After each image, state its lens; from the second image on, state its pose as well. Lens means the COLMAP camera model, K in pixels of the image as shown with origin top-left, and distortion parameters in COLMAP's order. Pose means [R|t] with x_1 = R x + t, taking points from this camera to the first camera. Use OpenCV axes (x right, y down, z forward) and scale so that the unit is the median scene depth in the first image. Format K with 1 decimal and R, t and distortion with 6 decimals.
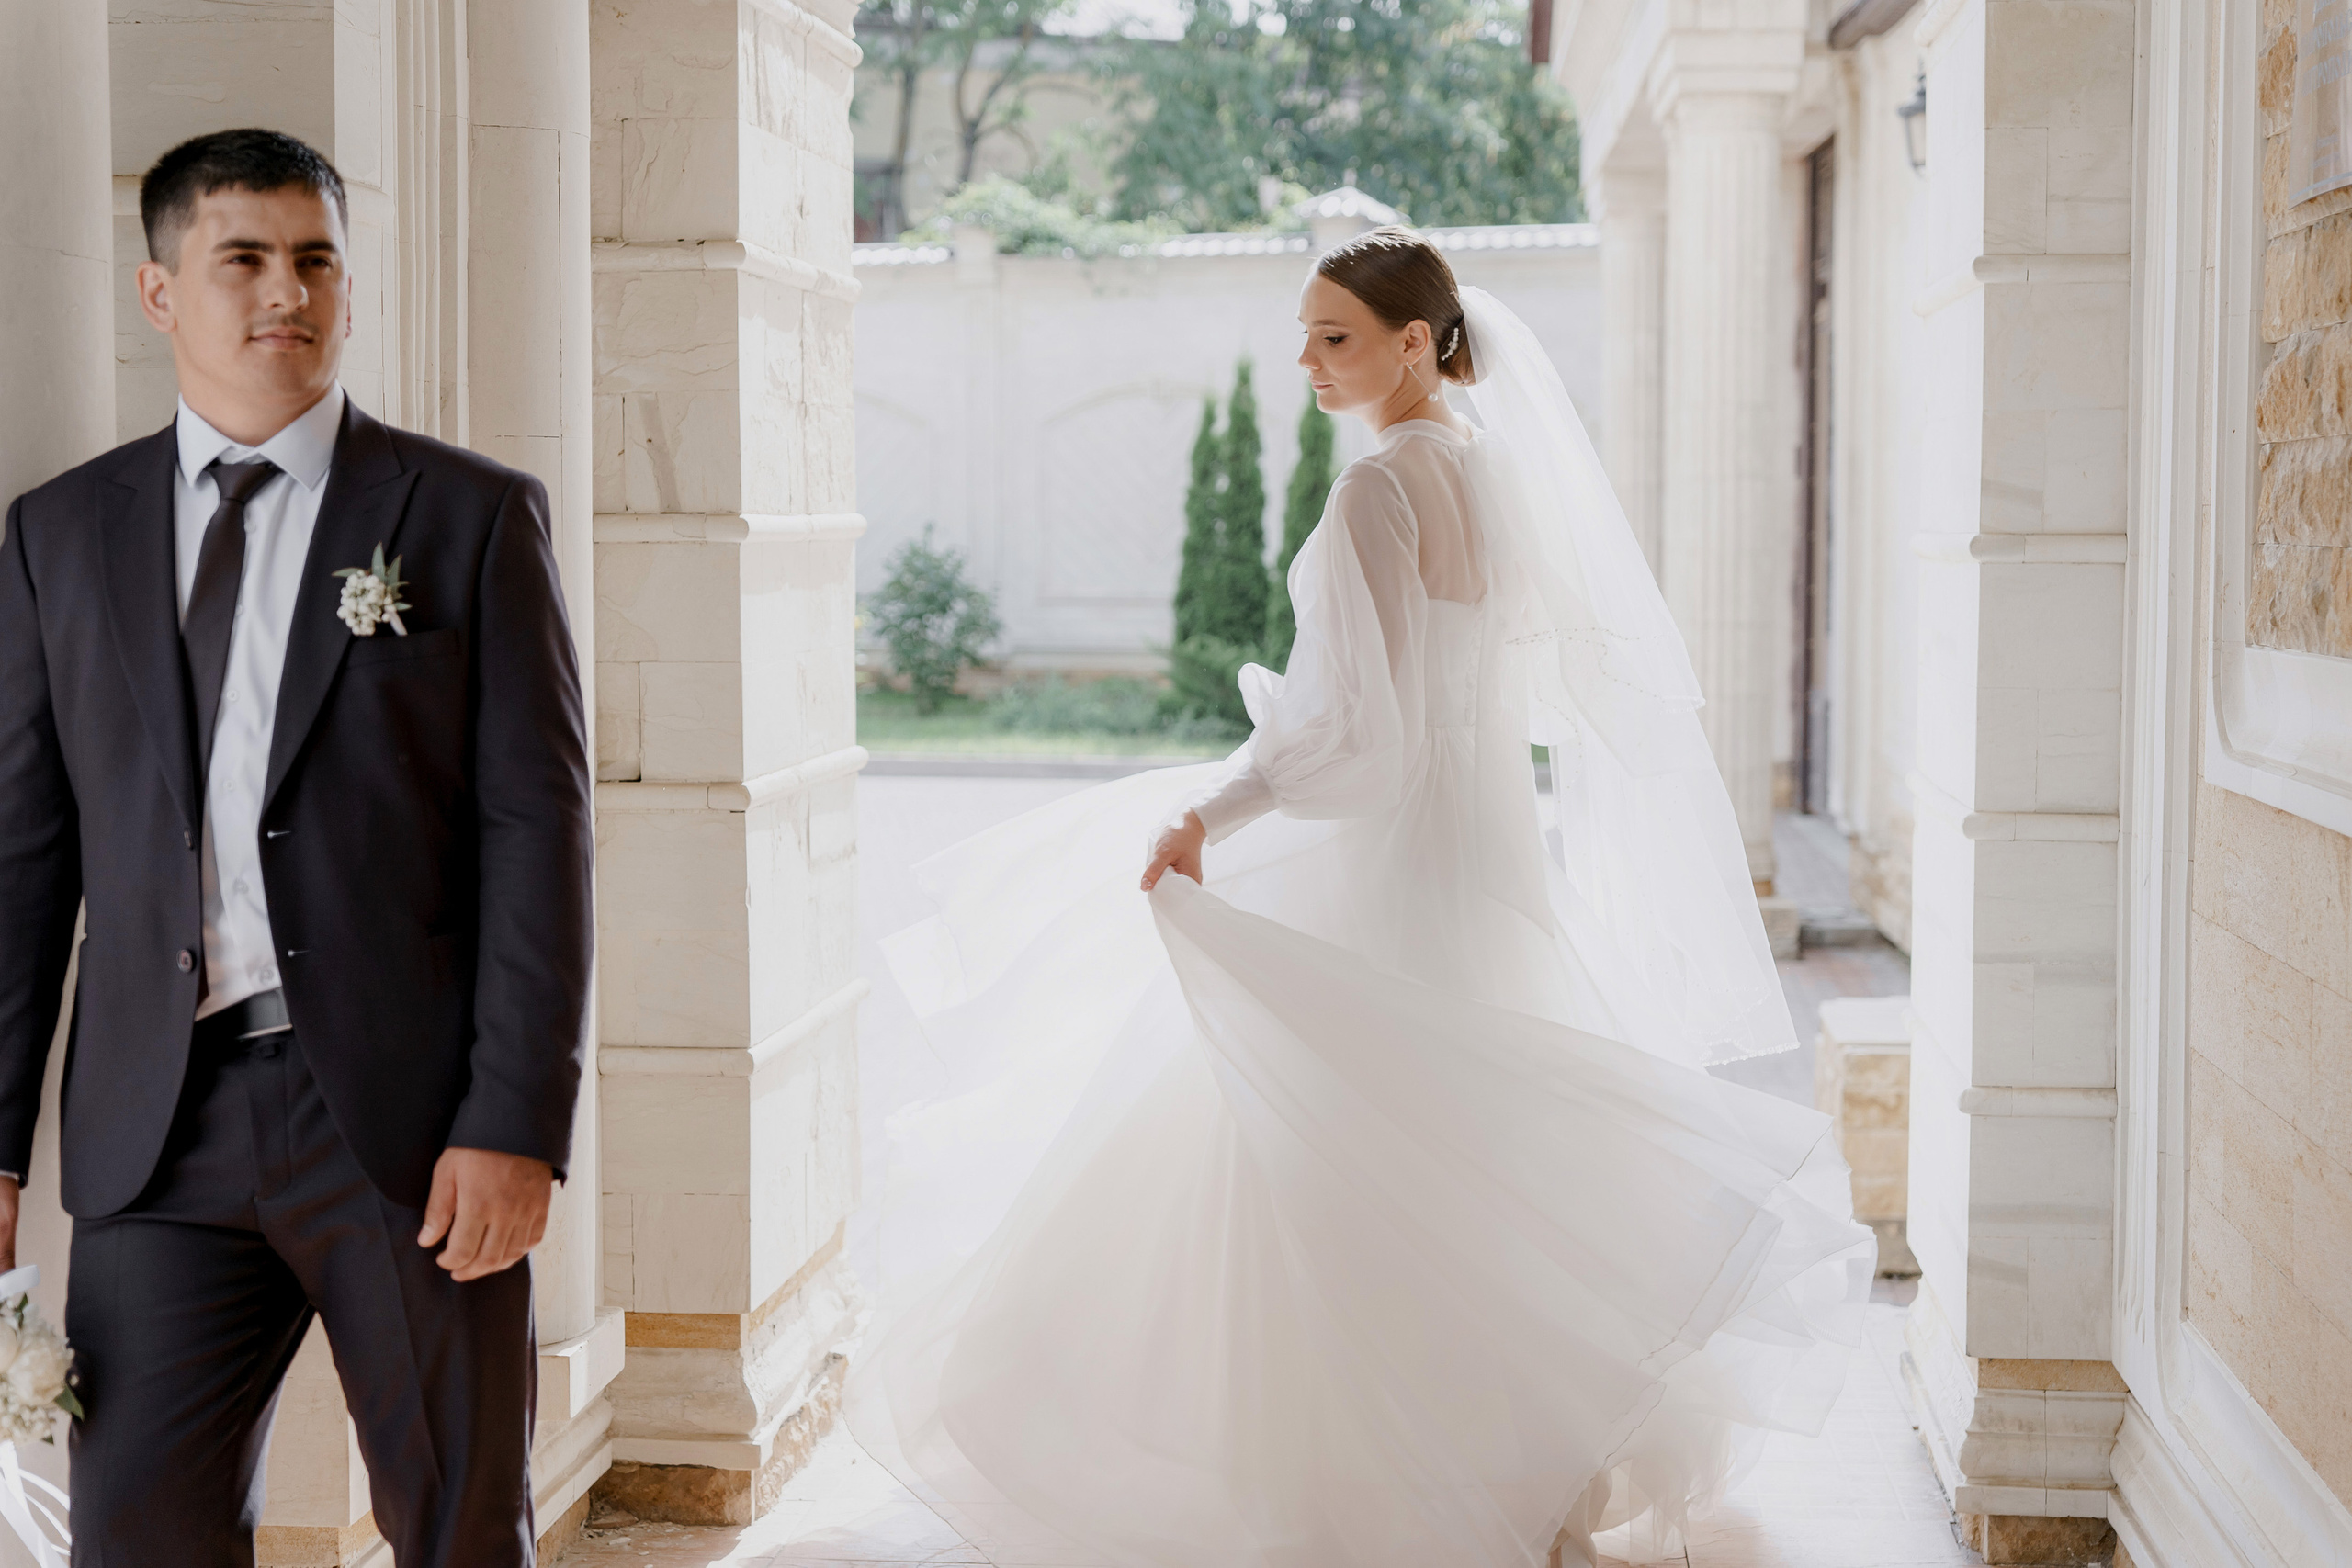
lens RADIAL K [[3507.7, 0, 1176.0], [0, 3507.7, 784.0], [0, 0, 1]] dist [0.043054, 0.037277]
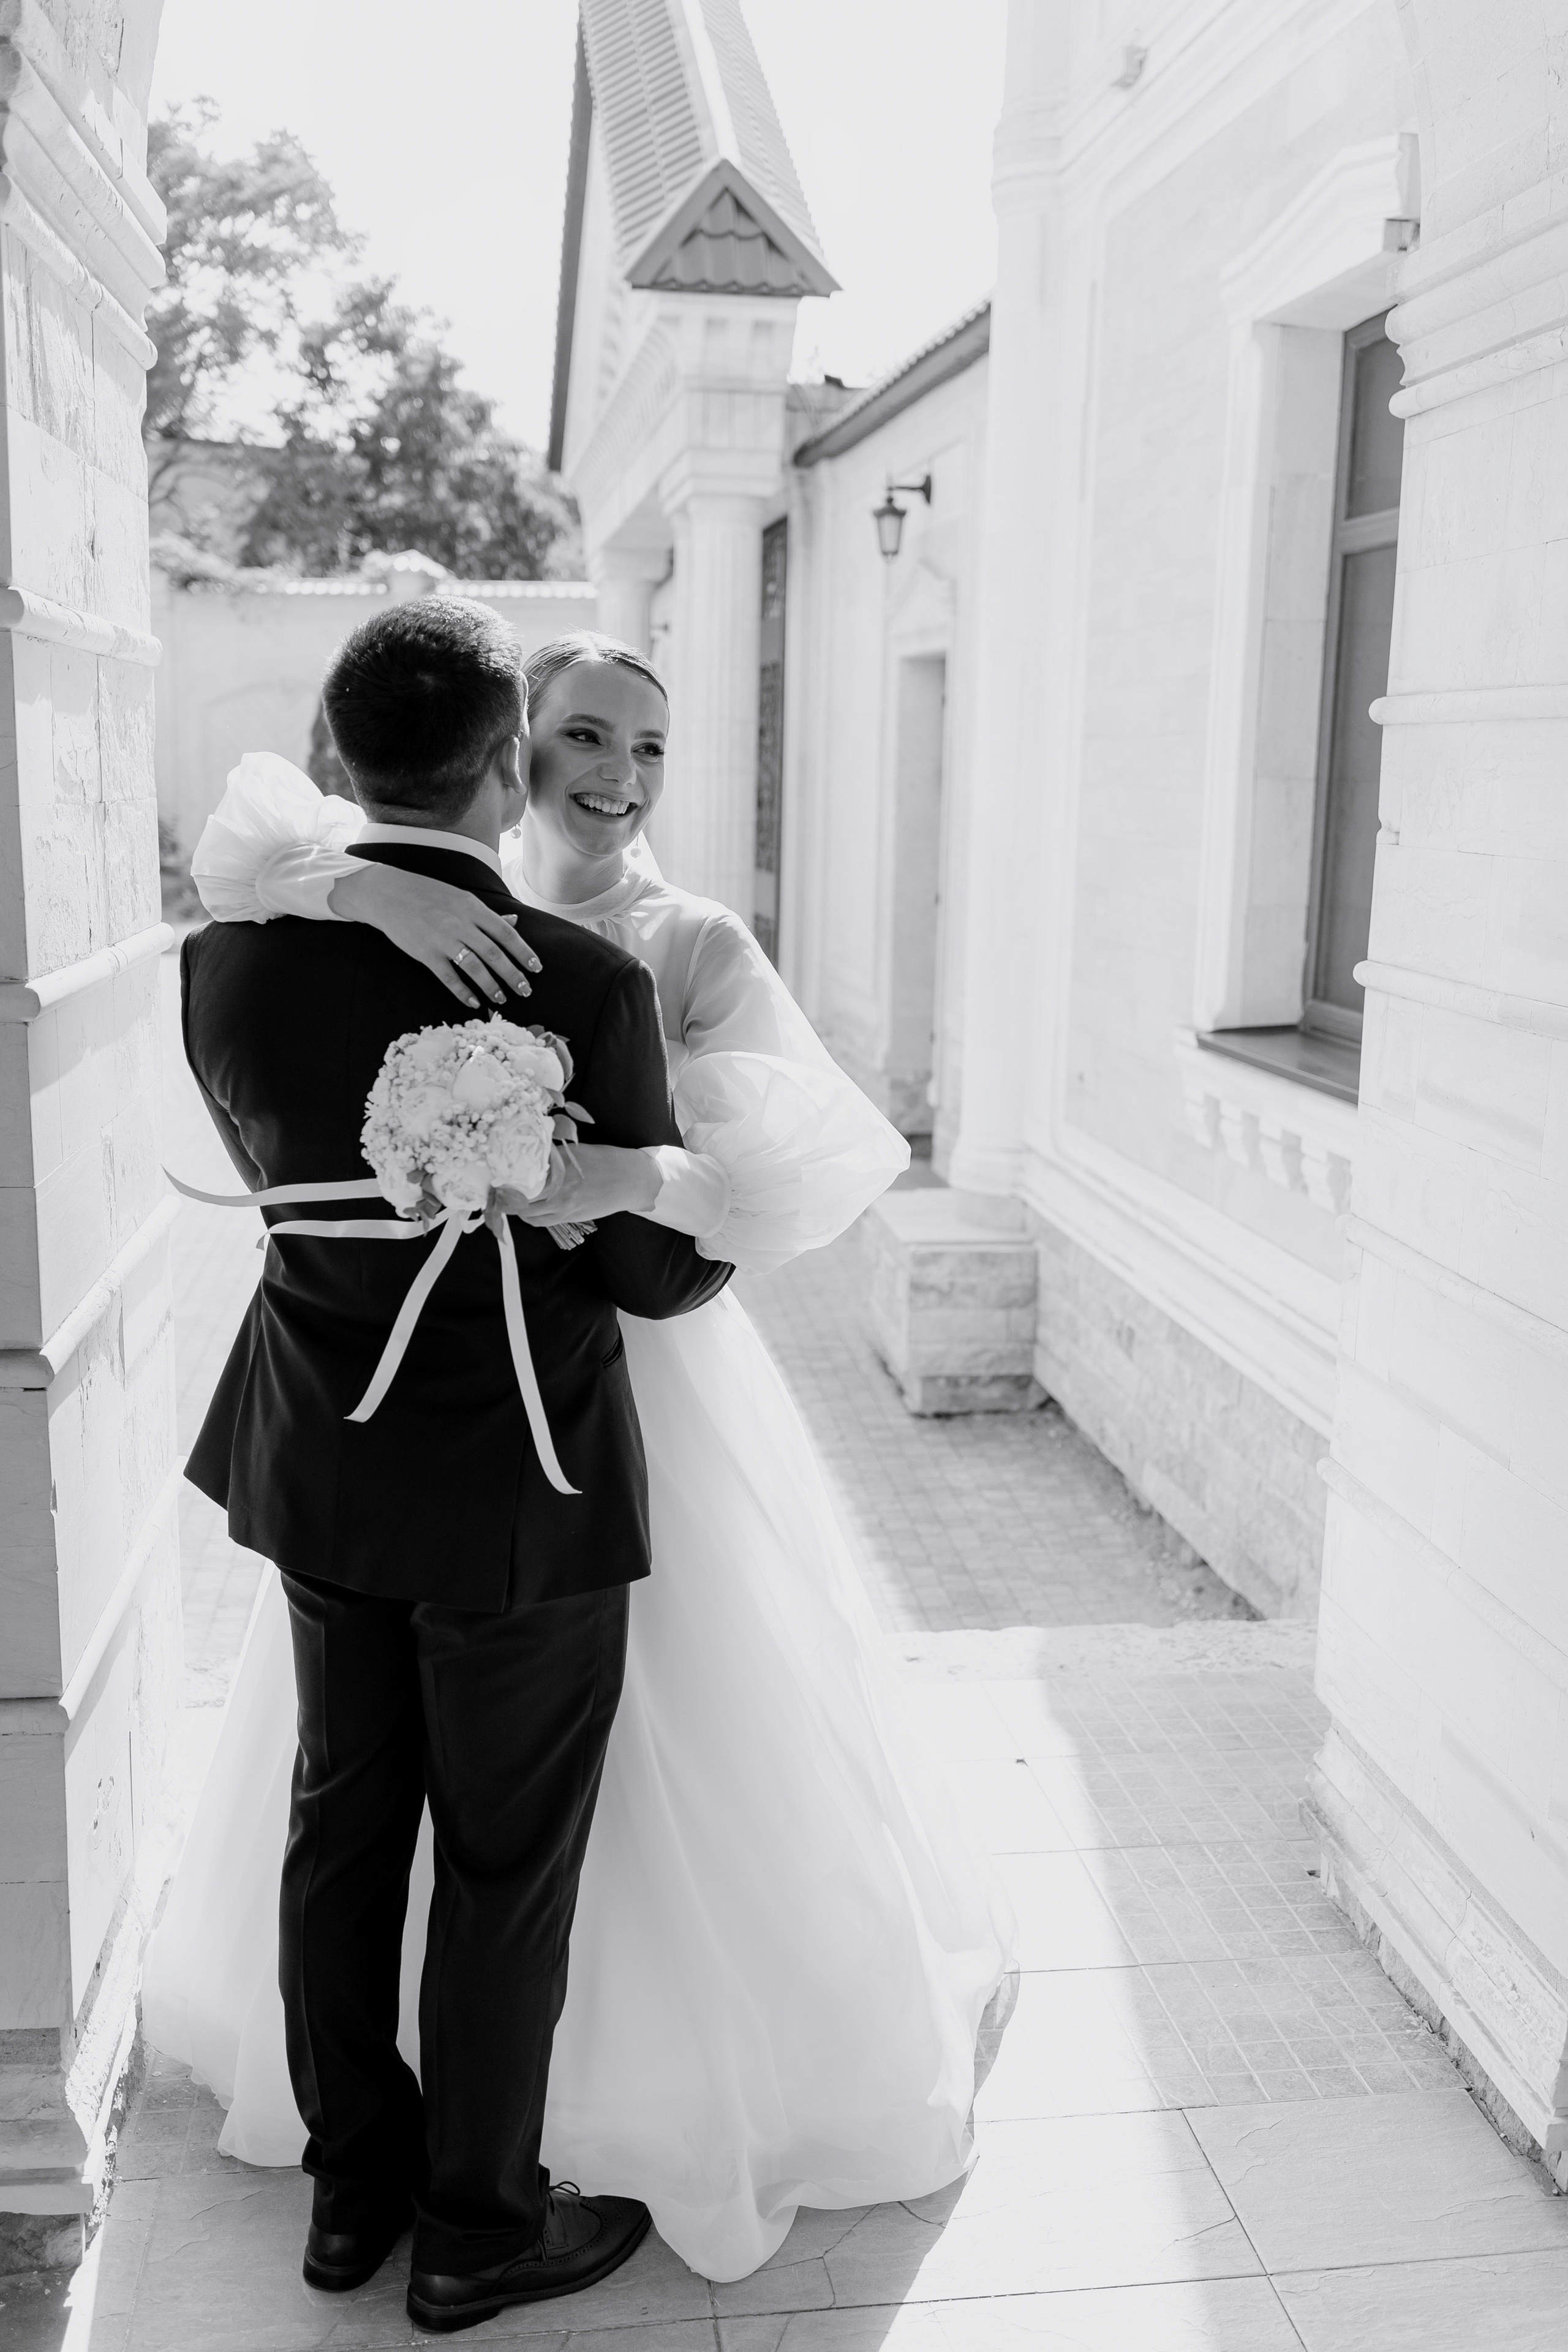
lens RADIAL K [[2175.8, 0, 784.0], [0, 2175.8, 1176.0], [0, 0, 1]] dist [0.000238, 0.006089]
pose [[0.975364, -0.019238, 0.219759, -0.031562], [-0.004686, 0.994159, 0.107828, -0.037612], [-0.220550, -0.106201, 0.969577, 0.234265]]
